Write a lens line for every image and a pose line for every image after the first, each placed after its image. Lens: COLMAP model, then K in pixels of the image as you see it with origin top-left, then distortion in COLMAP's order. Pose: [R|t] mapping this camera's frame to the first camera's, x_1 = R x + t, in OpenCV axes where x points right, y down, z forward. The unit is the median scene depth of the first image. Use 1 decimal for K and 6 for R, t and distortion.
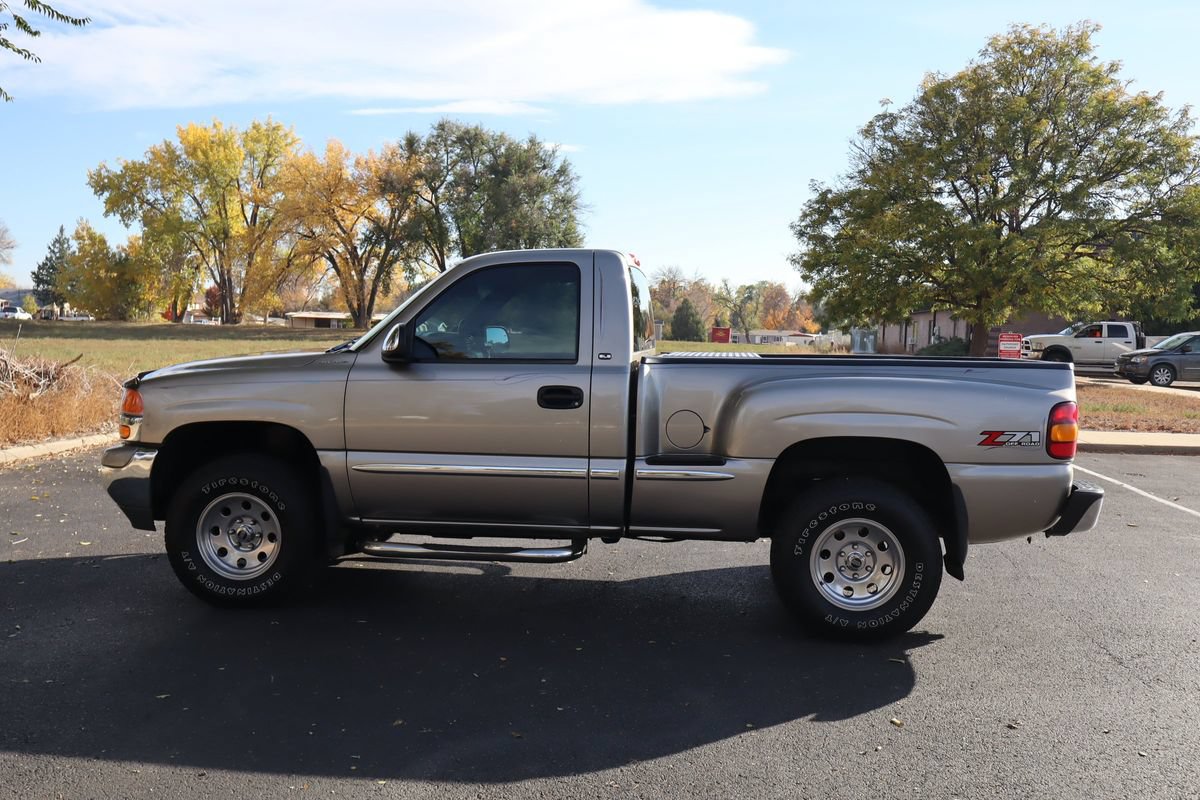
lens RADIAL K [[1196.1, 0, 579.6], [0, 1196.1, 399.3], [0, 0, 1]] dist [0.010671, -0.007454]
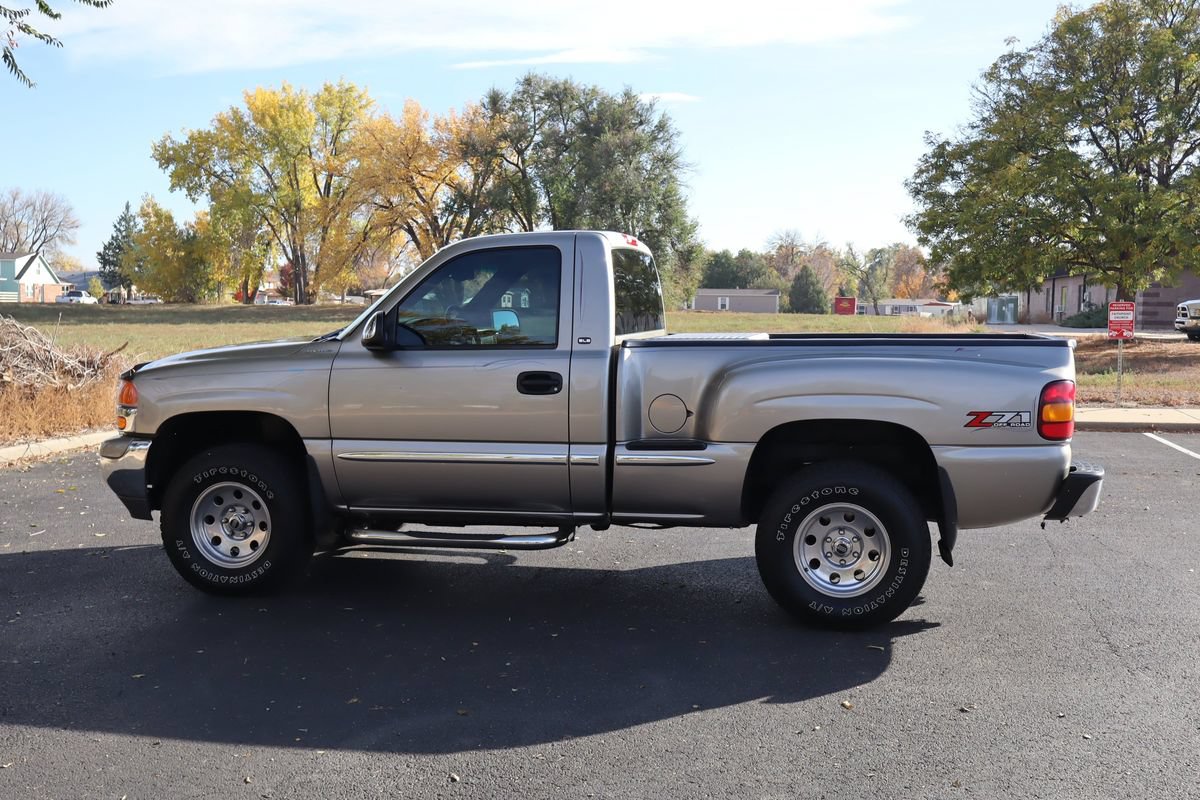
lens RADIAL K [[1334.2, 0, 574.1], [0, 1334.2, 401.6], [0, 0, 1]] dist [-0.000715, 0.006862]
pose [[0.995871, -0.013132, -0.089822, 0.010531], [0.014517, 0.999785, 0.014792, -0.000210], [0.089609, -0.016035, 0.995848, -0.009204]]
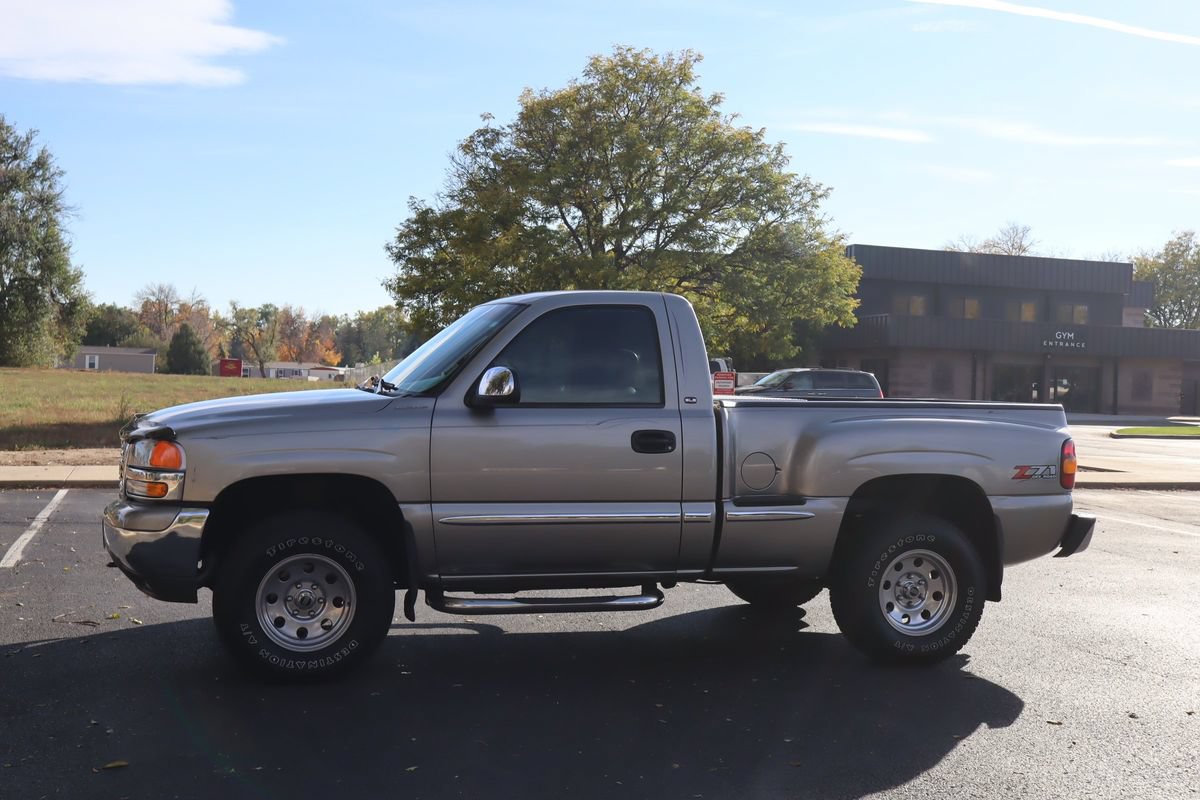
lens RADIAL K [[1395.7, 0, 585.4], [0, 1395.7, 400.2], [0, 0, 1]] dist [0.004853, 0.010105]
pose [[0.924238, -0.003974, 0.381796, -0.048446], [0.015523, 0.999510, -0.027174, -0.000518], [-0.381501, 0.031042, 0.923847, -0.004860]]
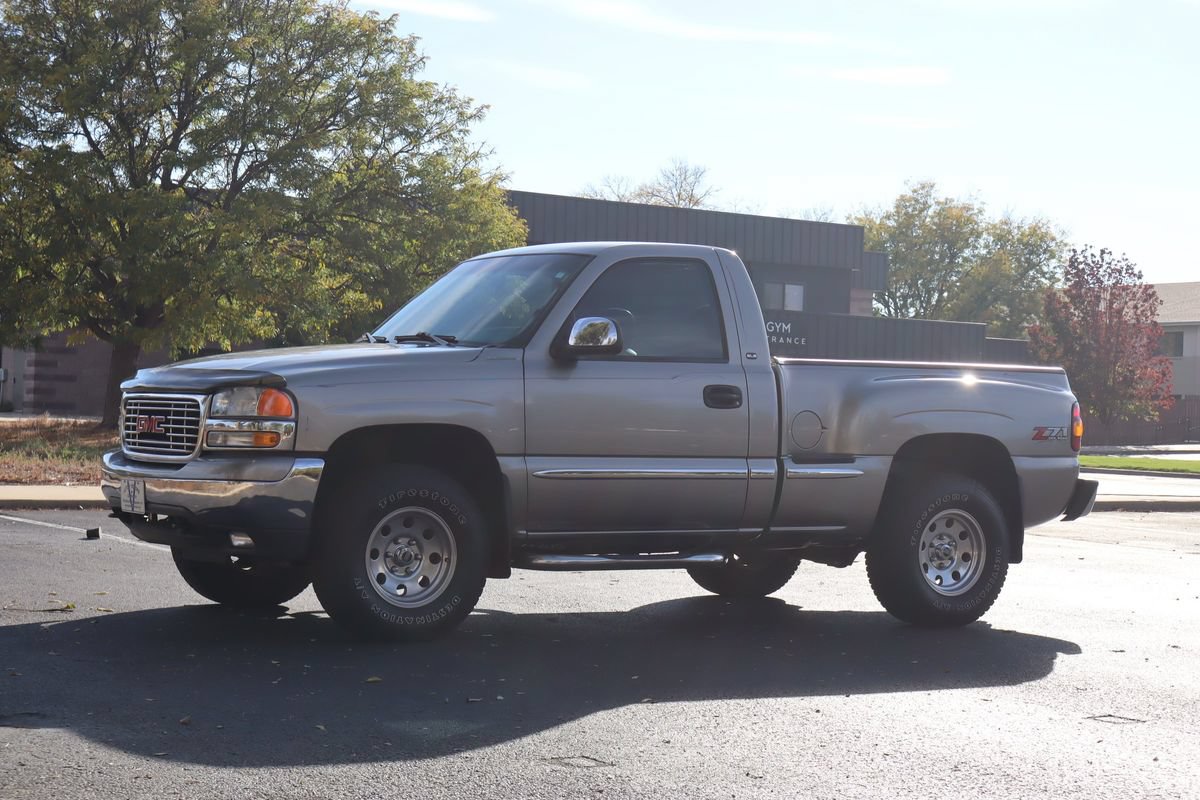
lens RADIAL K [[2297.0, 0, 600.0], [0, 2297.0, 400.0], [0, 0, 1]] dist [0.019002, -0.038060]
pose [[0.778925, 0.004710, 0.627100, -0.120970], [0.023957, 0.999018, -0.037260, 0.006519], [-0.626660, 0.044046, 0.778047, -0.038202]]
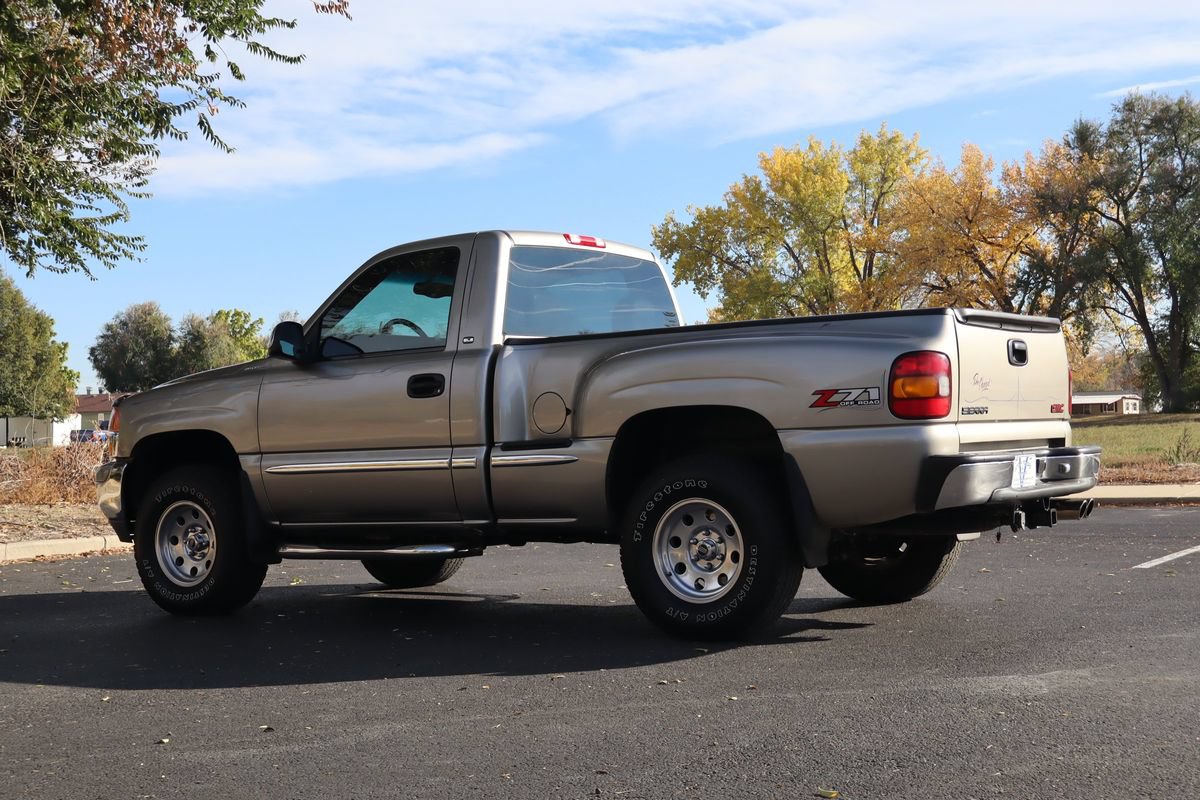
lens RADIAL K [[1785.7, 0, 545.2], [0, 1785.7, 397.4], [0, 0, 1]] dist [-0.003007, -0.018638]
pose [[0.884447, -0.058620, -0.462943, 0.069377], [0.022355, 0.996262, -0.083441, 0.012274], [0.466104, 0.063450, 0.882452, -0.020952]]
